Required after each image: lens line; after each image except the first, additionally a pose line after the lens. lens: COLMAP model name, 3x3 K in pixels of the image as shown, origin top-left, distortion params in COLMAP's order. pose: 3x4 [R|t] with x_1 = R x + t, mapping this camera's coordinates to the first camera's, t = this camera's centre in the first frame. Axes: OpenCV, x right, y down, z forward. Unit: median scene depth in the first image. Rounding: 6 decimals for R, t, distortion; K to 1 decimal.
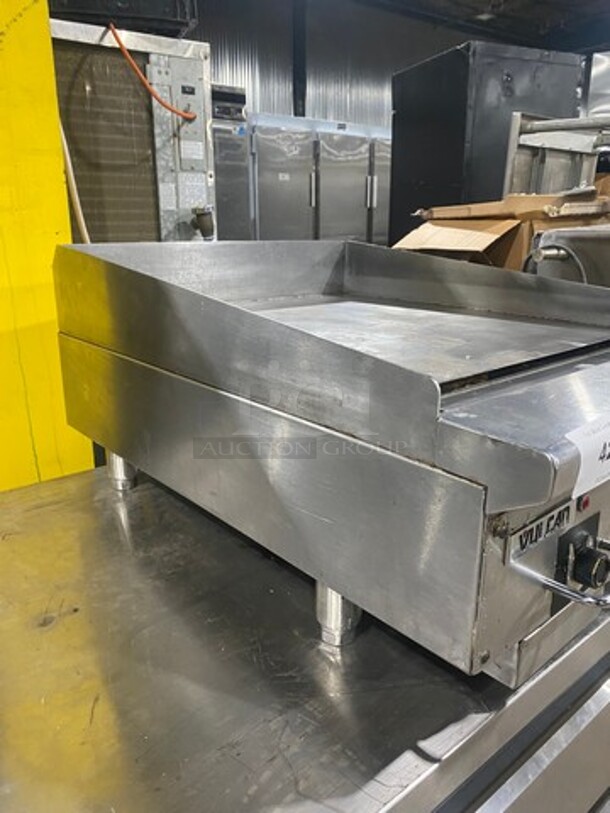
lens RADIAL K [[627.9, 0, 304.5], [0, 627.9, 407.7], [0, 0, 1]] dist [0.056272, -0.006001]
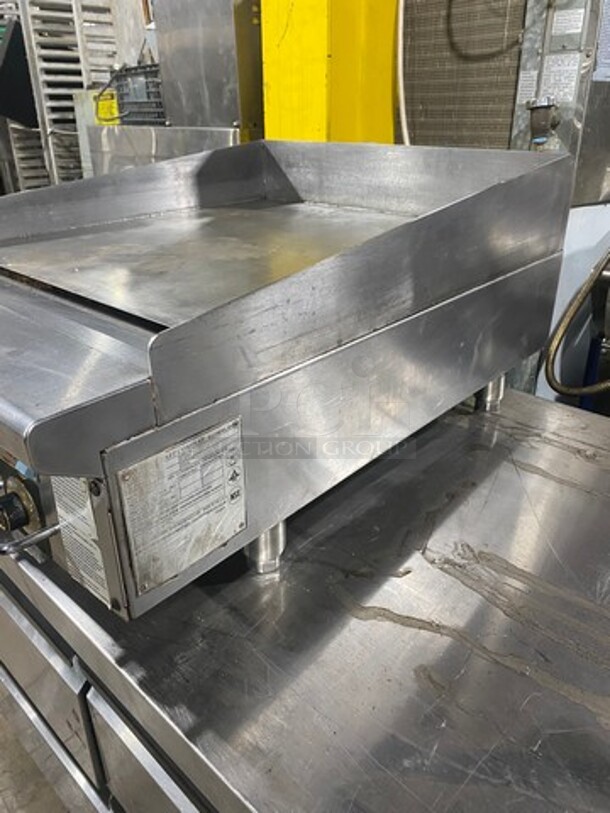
lens RADIAL K [[627.9, 0, 305.2], [0, 627.9, 405.6], [0, 0, 1]] dist [0.056272, -0.006001]
pose [[0.096329, 0.434531, -0.895491, 0.721488], [-0.285877, 0.873847, 0.393276, -0.214901], [0.953412, 0.218117, 0.208400, 0.635599]]
